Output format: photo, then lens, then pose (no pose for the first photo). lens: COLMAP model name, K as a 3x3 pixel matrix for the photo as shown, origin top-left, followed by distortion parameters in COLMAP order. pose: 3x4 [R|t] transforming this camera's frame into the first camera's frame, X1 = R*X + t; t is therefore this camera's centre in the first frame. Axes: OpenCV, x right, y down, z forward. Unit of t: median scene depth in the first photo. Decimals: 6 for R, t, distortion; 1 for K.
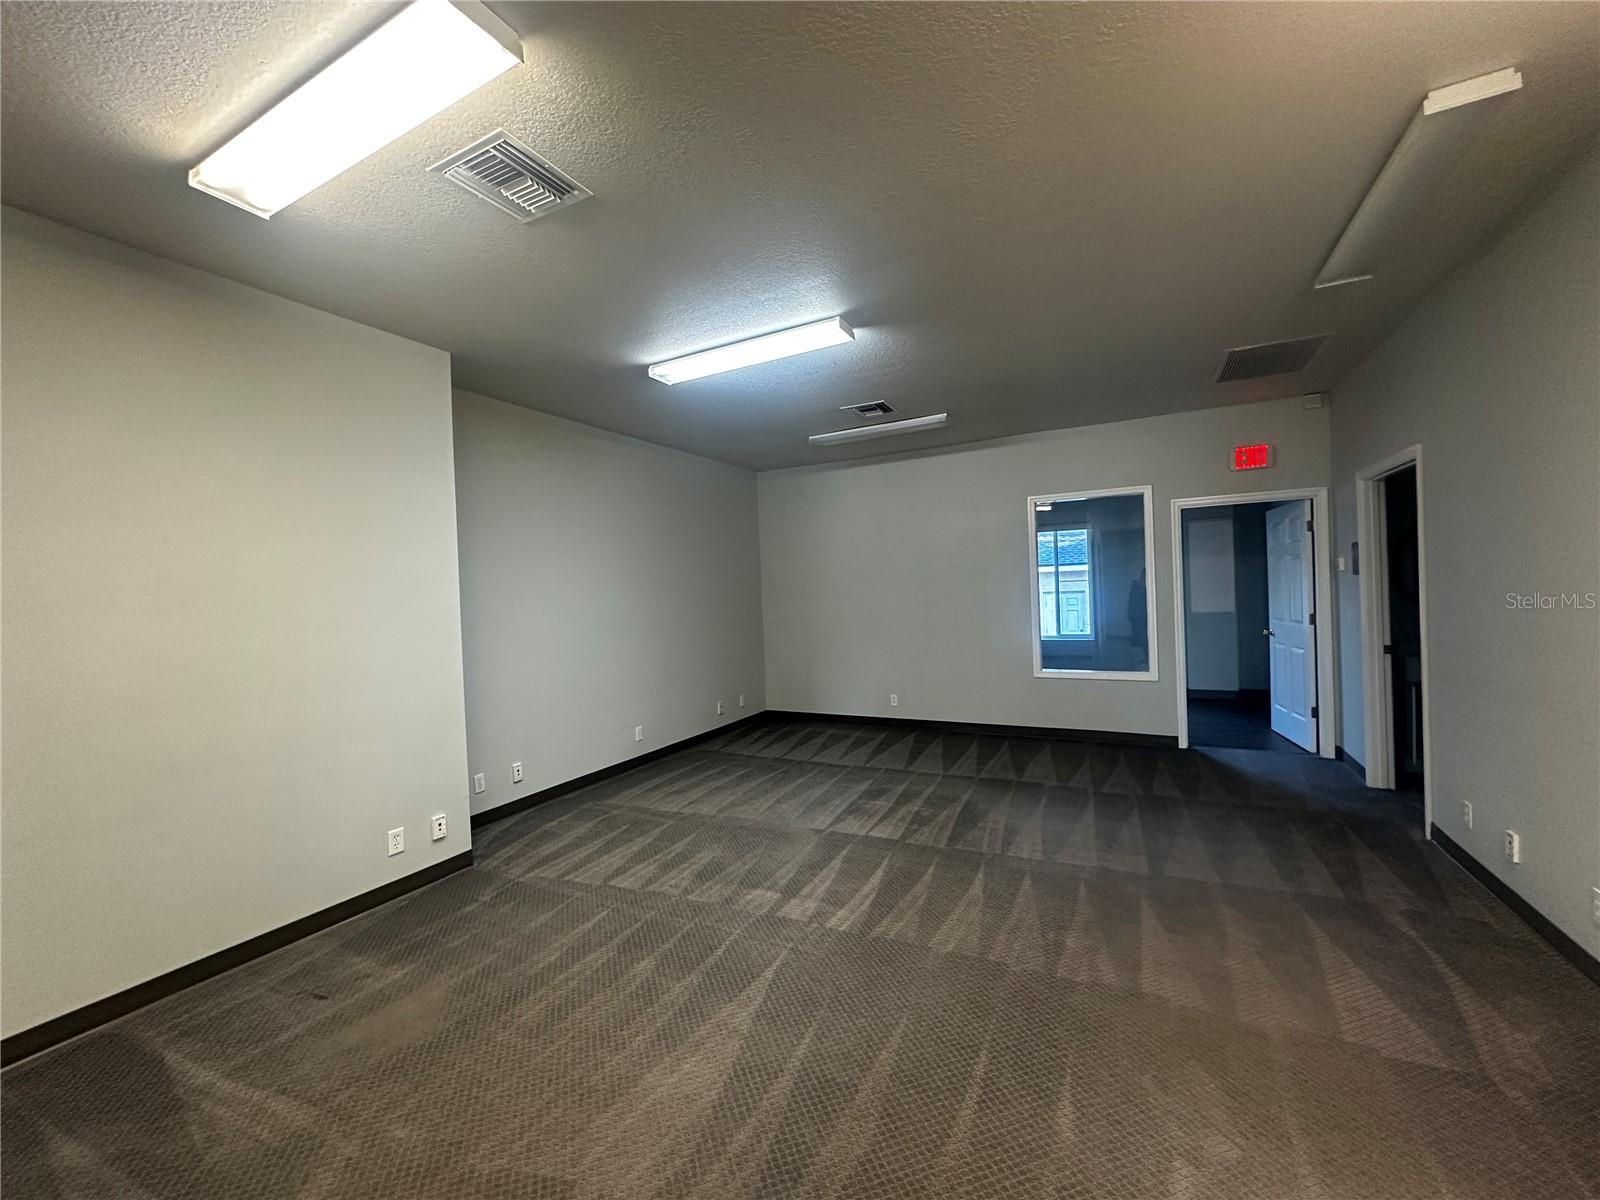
lens RADIAL K [[643.2, 0, 802.1], [0, 643.2, 596.5], [0, 0, 1]] dist [0.000146, 0.000012]
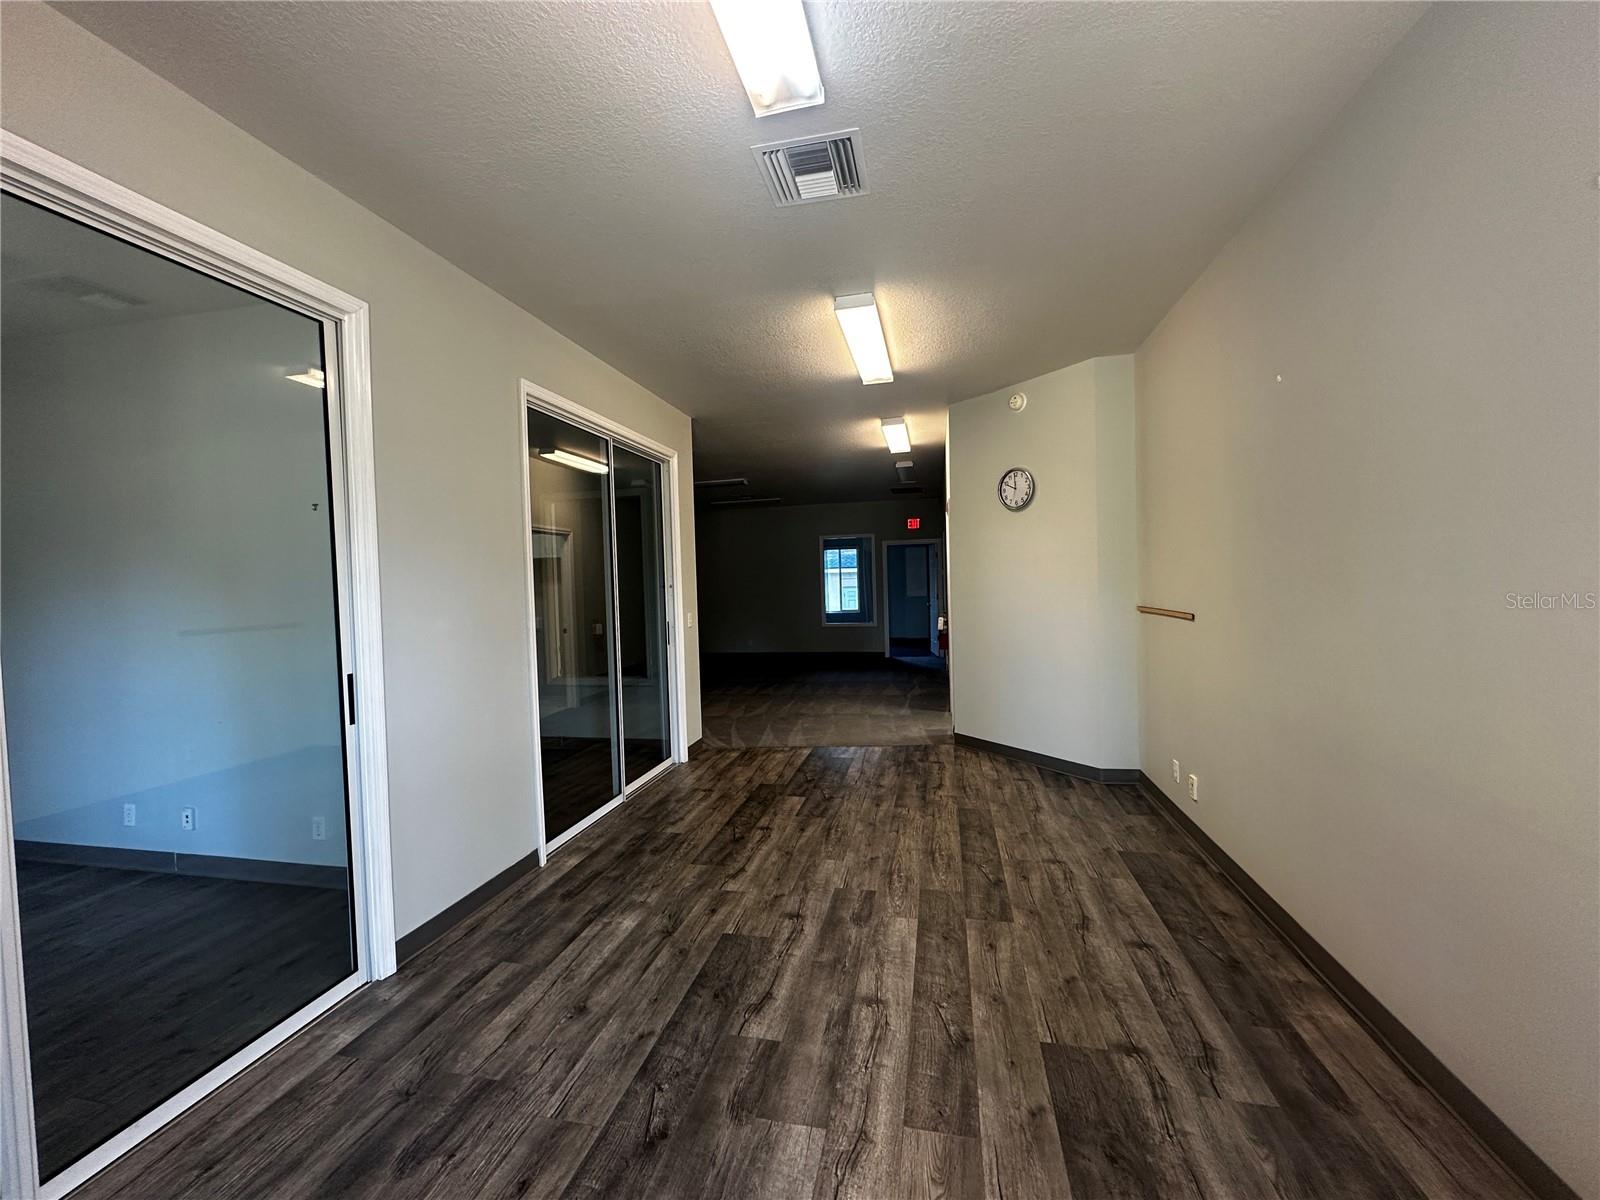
lens RADIAL K [[643.2, 0, 798.7], [0, 643.2, 598.3], [0, 0, 1]] dist [0.000146, 0.000012]
pose [[0.960516, -0.001742, 0.278219, -0.170556], [-0.001612, 0.999929, 0.011828, 0.008245], [-0.278220, -0.011809, 0.960445, -0.575809]]
